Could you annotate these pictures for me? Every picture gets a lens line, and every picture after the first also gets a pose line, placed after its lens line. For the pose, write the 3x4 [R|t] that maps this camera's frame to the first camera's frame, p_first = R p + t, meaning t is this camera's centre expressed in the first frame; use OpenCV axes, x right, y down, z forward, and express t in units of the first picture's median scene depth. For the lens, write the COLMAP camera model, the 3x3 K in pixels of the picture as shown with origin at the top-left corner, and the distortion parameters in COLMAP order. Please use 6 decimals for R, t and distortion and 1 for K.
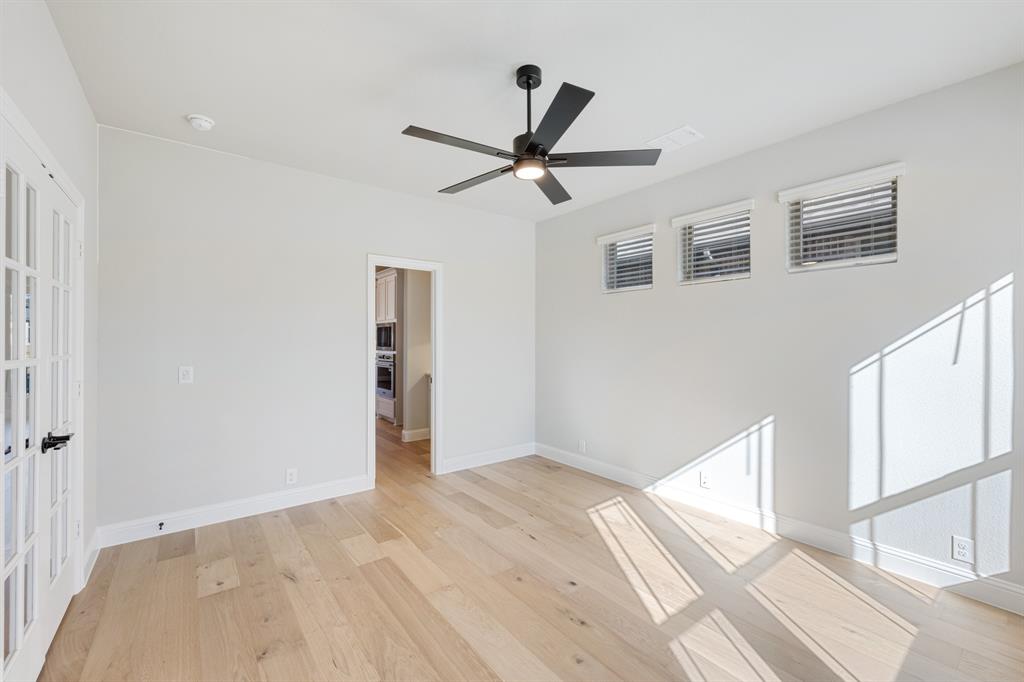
lens RADIAL K [[410.4, 0, 511.9], [0, 410.4, 340.8], [0, 0, 1]] dist [-0.004532, -0.000231]
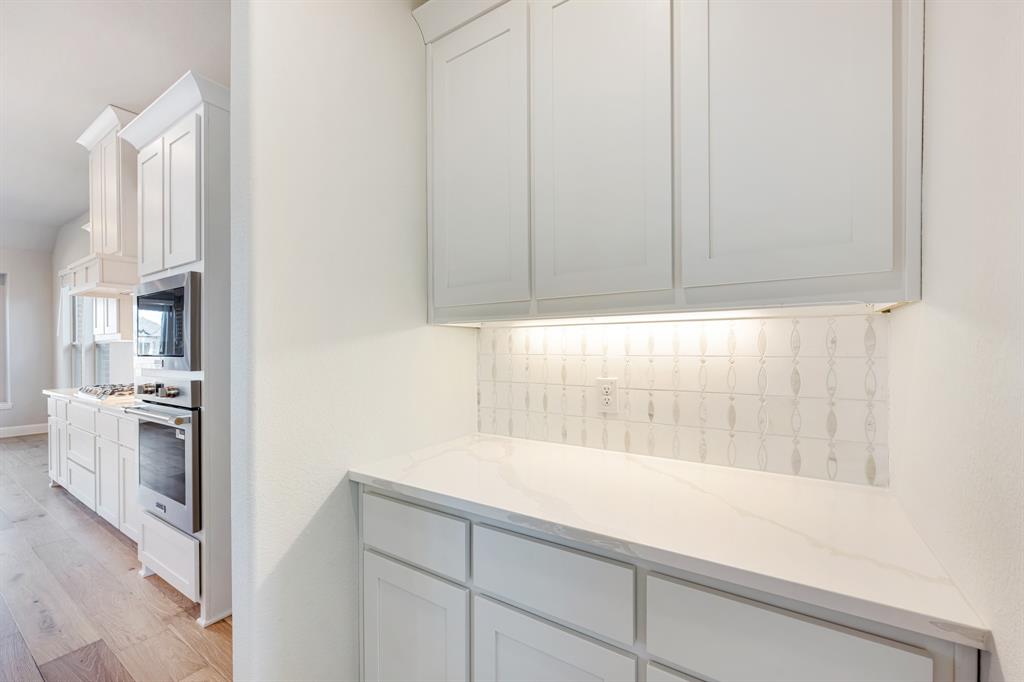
lens RADIAL K [[410.4, 0, 511.8], [0, 410.4, 345.0], [0, 0, 1]] dist [-0.004532, -0.000231]
pose [[0.941658, -0.007078, 0.336496, -0.172784], [0.006108, 0.999974, 0.003941, 0.007076], [-0.336515, -0.001656, 0.941677, 0.649683]]
